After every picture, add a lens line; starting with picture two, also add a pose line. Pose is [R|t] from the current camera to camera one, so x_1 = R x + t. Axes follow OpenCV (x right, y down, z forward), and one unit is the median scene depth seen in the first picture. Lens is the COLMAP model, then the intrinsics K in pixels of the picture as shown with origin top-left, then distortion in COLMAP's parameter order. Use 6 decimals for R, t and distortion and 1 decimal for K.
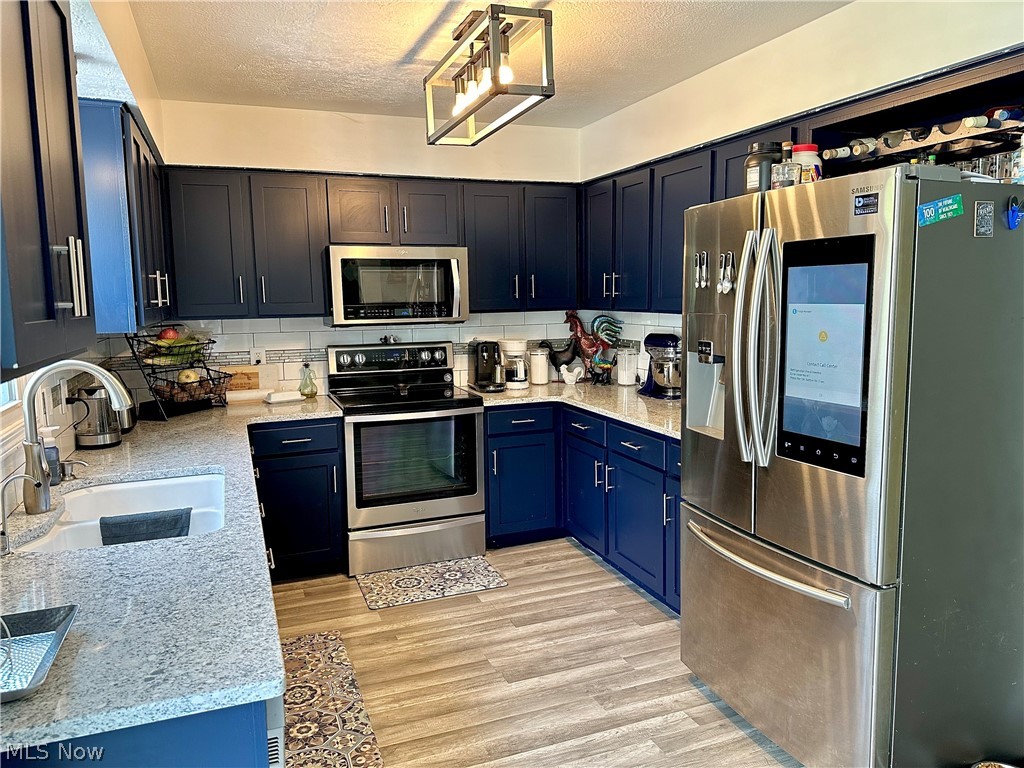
lens RADIAL K [[719.7, 0, 505.6], [0, 719.7, 375.0], [0, 0, 1]] dist [0.078940, -0.109700]
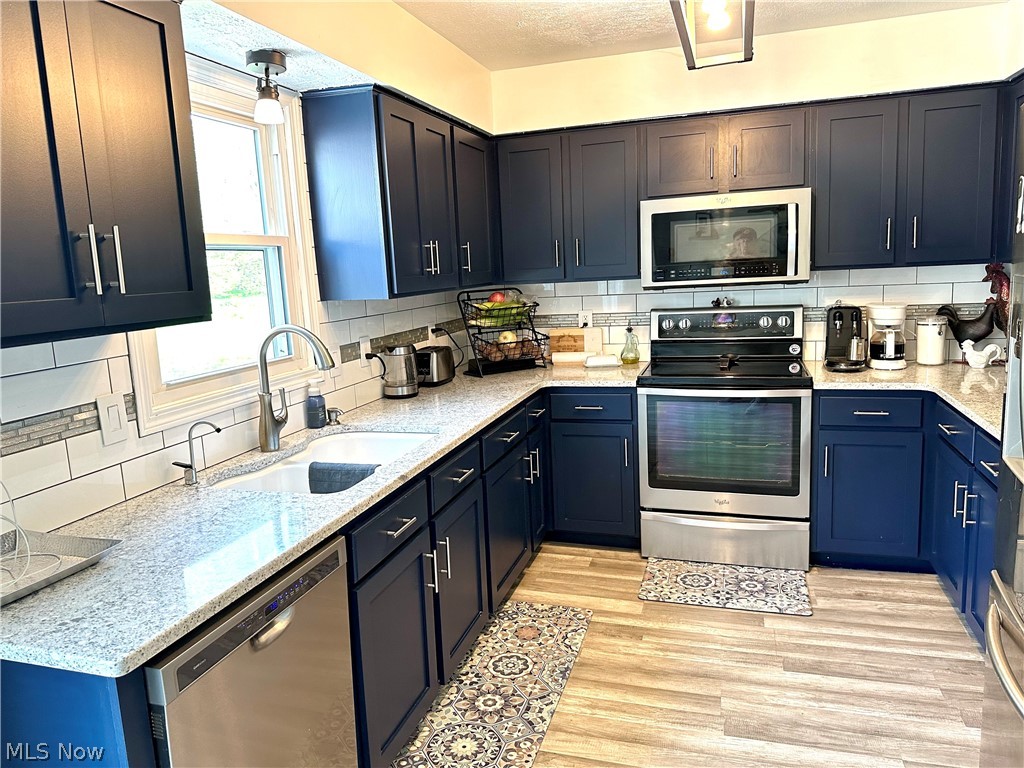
lens RADIAL K [[719.7, 0, 508.3], [0, 719.7, 377.2], [0, 0, 1]] dist [0.078940, -0.109700]
pose [[0.782192, 0.077038, -0.618257, 0.216774], [-0.035943, 0.996253, 0.078665, -0.022290], [0.622000, -0.039309, 0.782030, 0.173221]]
